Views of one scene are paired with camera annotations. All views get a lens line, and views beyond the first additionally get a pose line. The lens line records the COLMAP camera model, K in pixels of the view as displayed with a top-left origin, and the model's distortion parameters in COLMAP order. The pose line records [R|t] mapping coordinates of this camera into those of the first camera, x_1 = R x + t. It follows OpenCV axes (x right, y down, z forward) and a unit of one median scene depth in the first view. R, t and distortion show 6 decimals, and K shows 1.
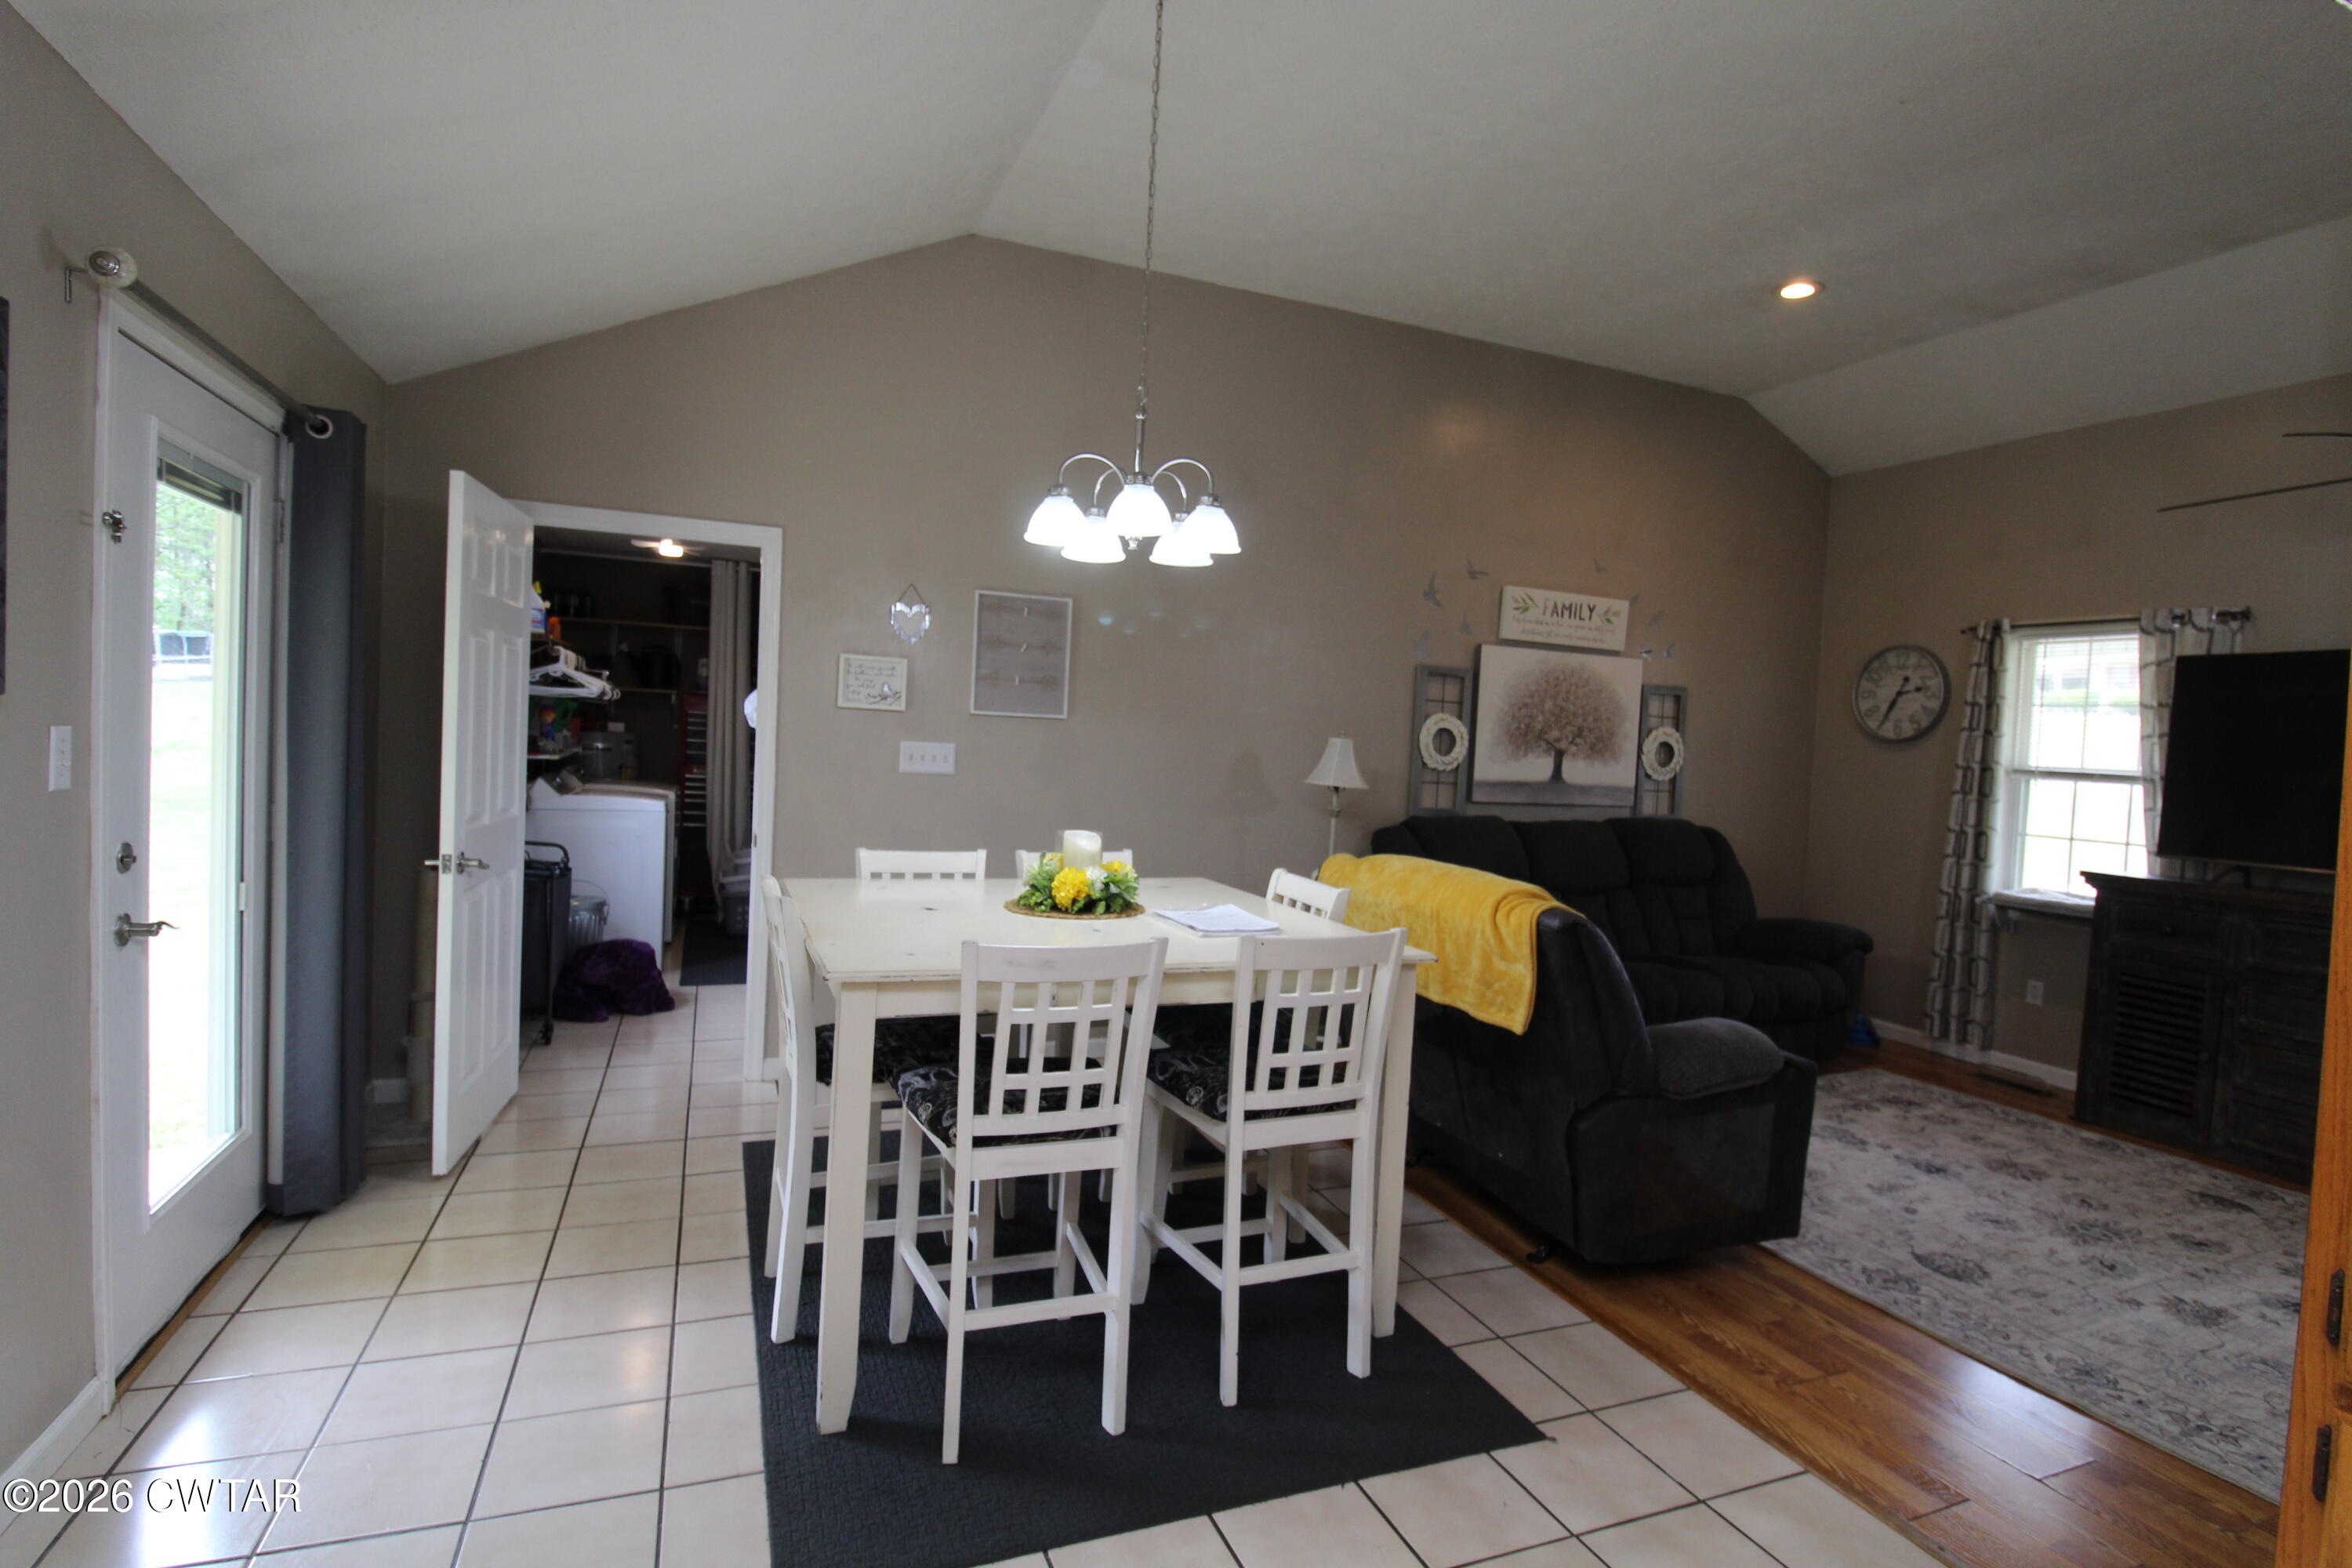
lens RADIAL K [[1150.9, 0, 1180.9], [0, 1150.9, 770.0], [0, 0, 1]] dist [0.000420, -0.012931]
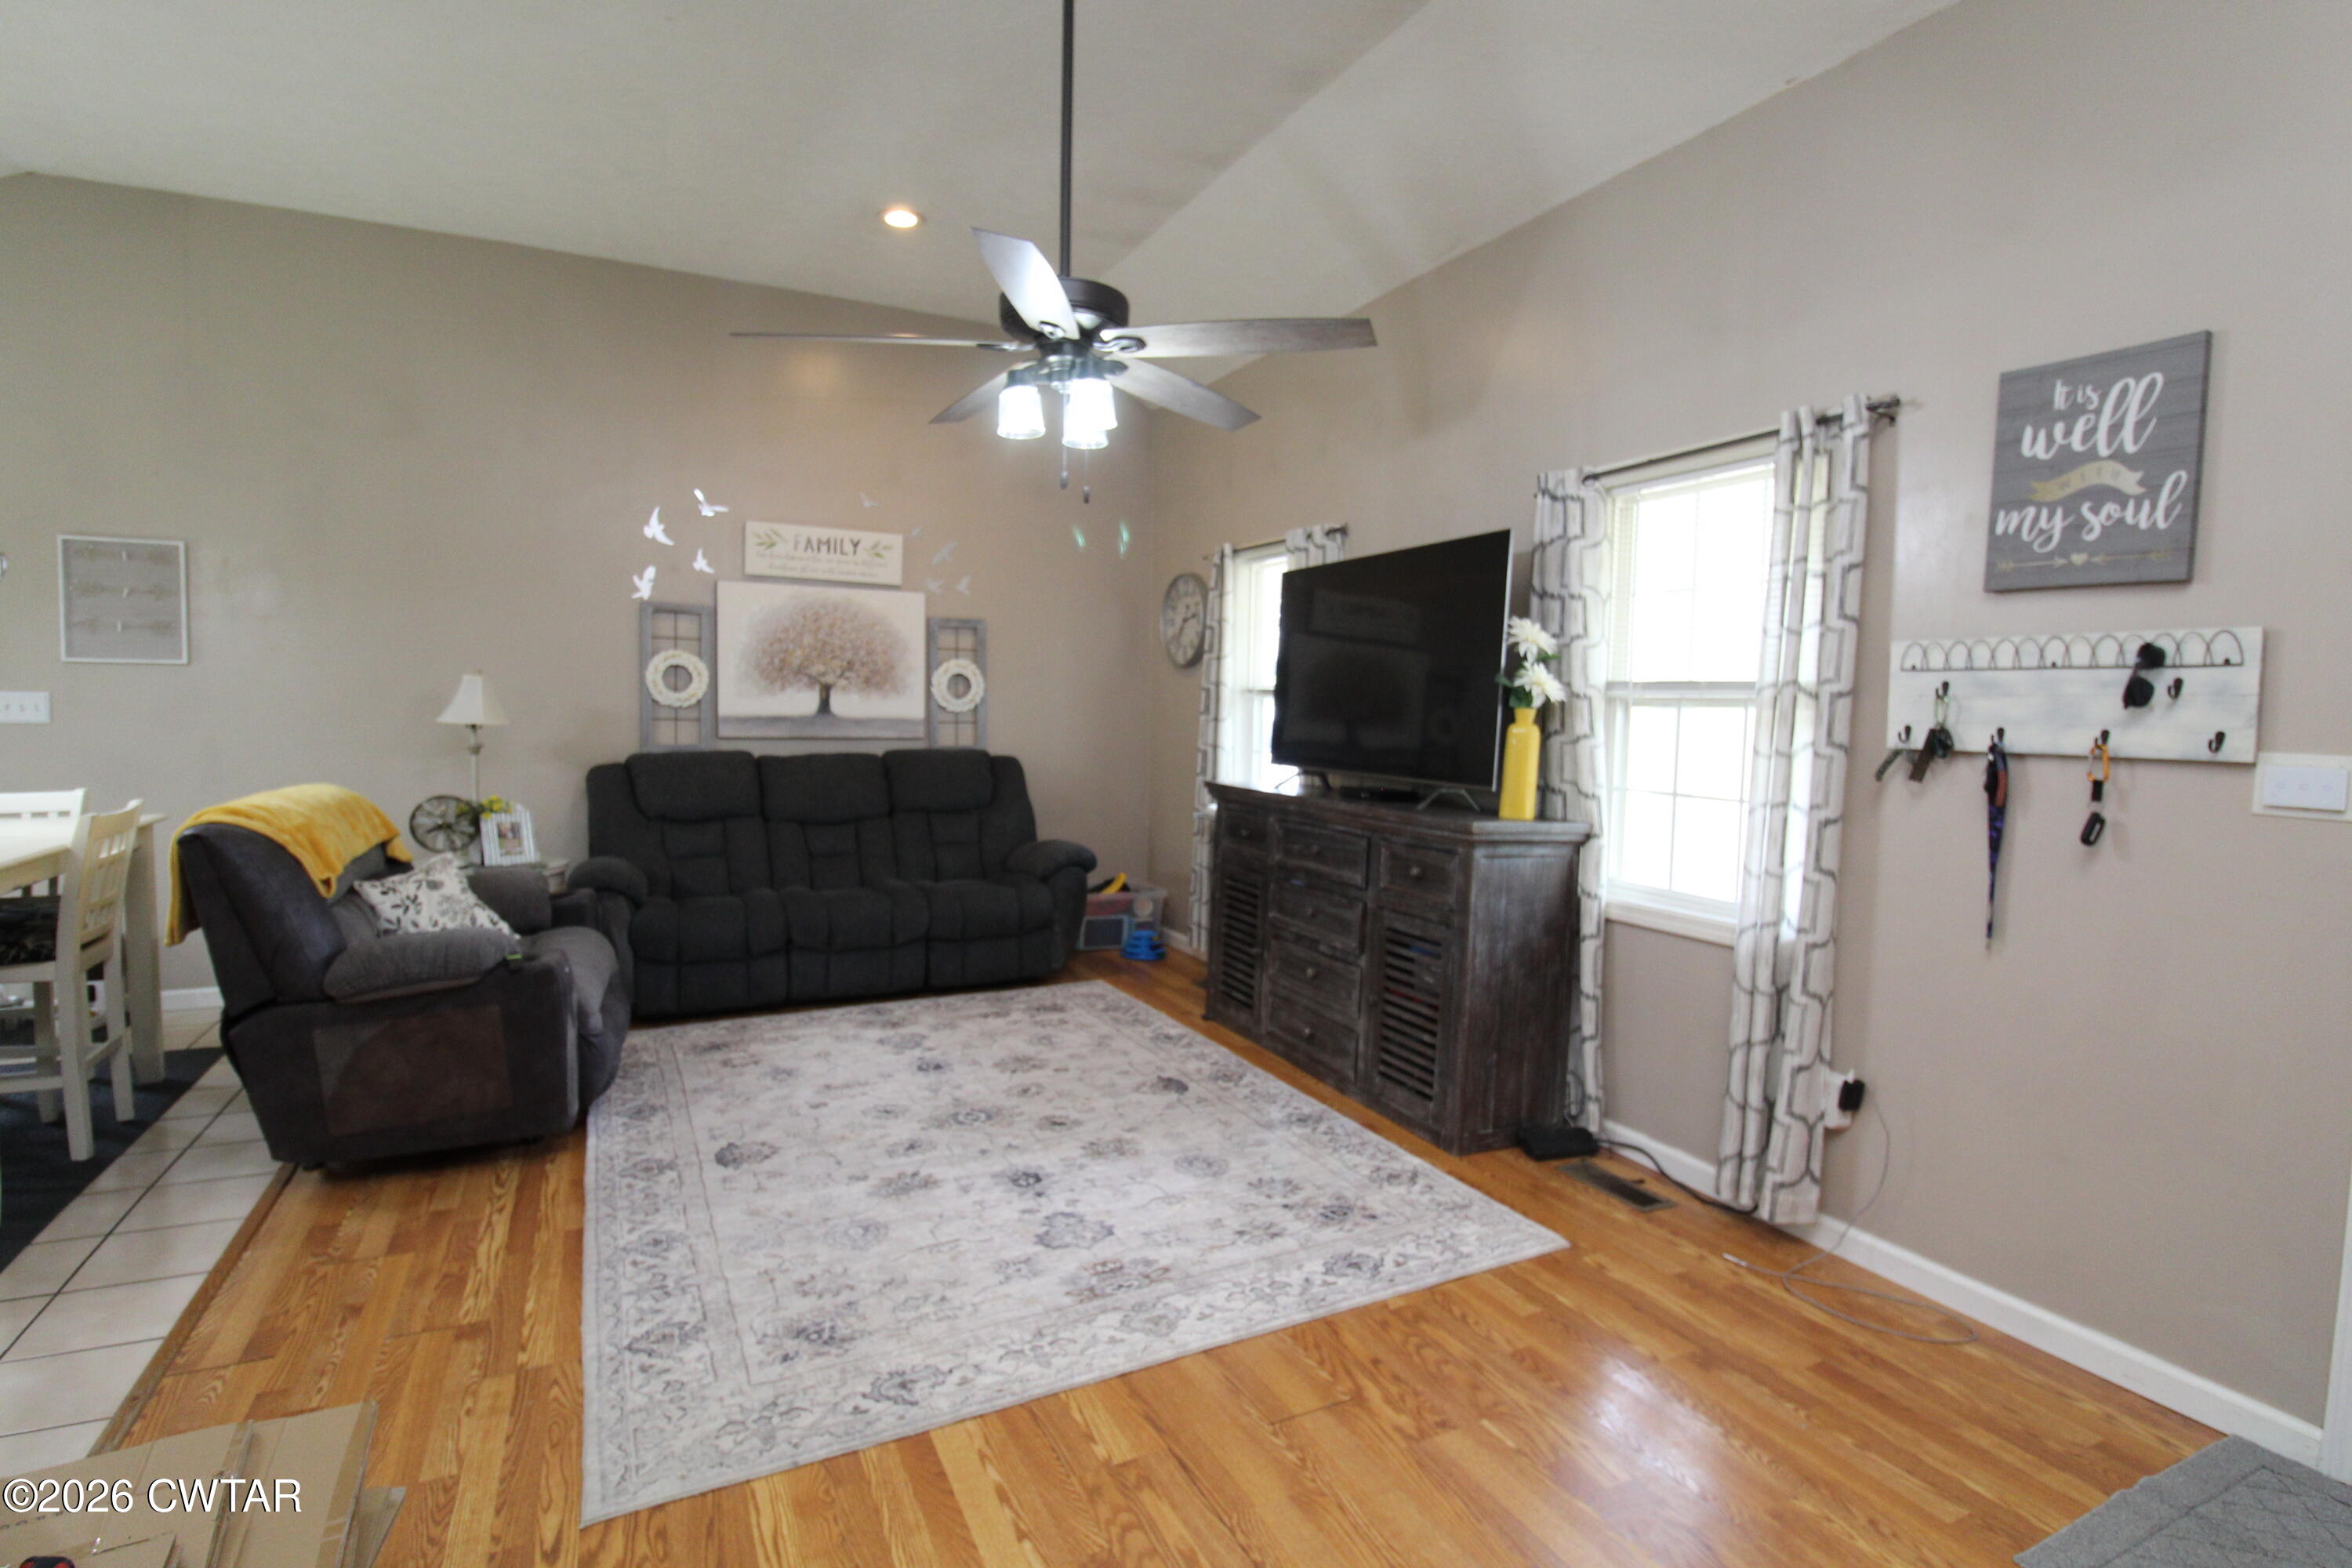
lens RADIAL K [[1150.9, 0, 1186.2], [0, 1150.9, 771.4], [0, 0, 1]] dist [0.000420, -0.012931]
pose [[0.996808, -0.034744, 0.071885, 0.600499], [0.032219, 0.998833, 0.035987, 0.035239], [-0.073051, -0.033556, 0.996764, -0.039167]]
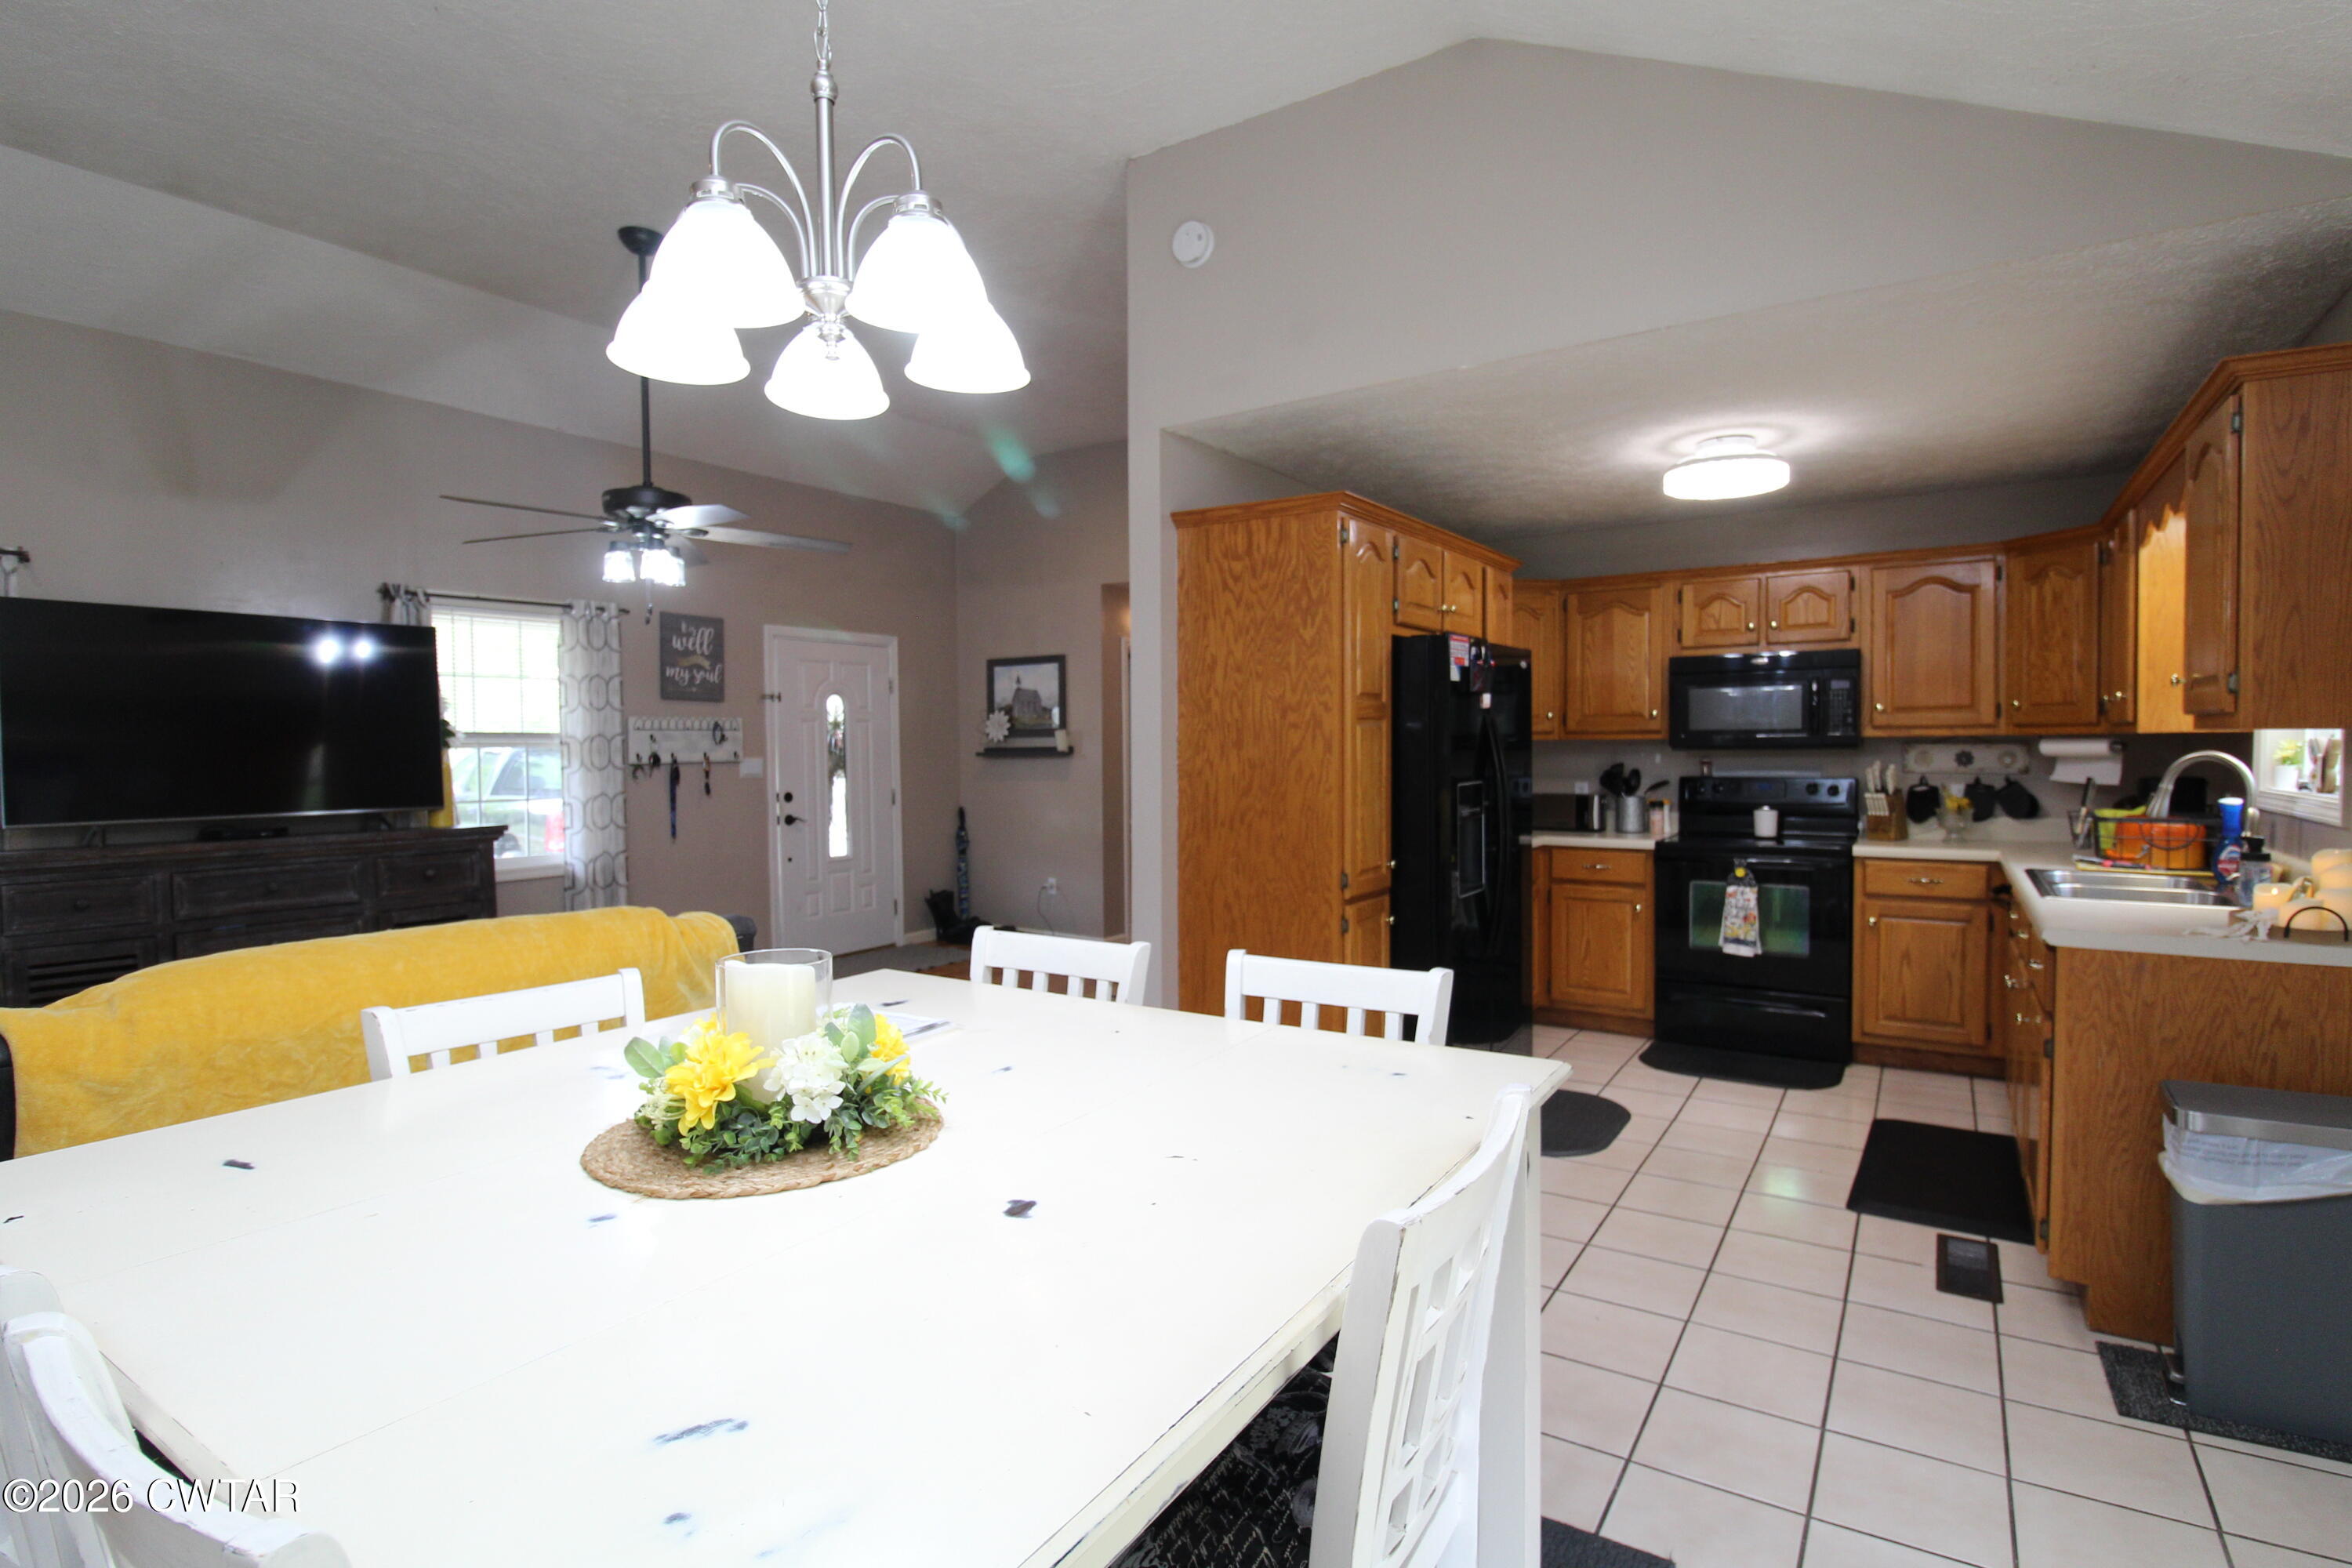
lens RADIAL K [[1150.9, 0, 1179.6], [0, 1150.9, 774.6], [0, 0, 1]] dist [0.000420, -0.012931]
pose [[-0.564639, -0.065944, 0.822699, -0.302075], [0.003539, 0.996600, 0.082312, -0.028256], [-0.825330, 0.049389, -0.562486, 0.639701]]
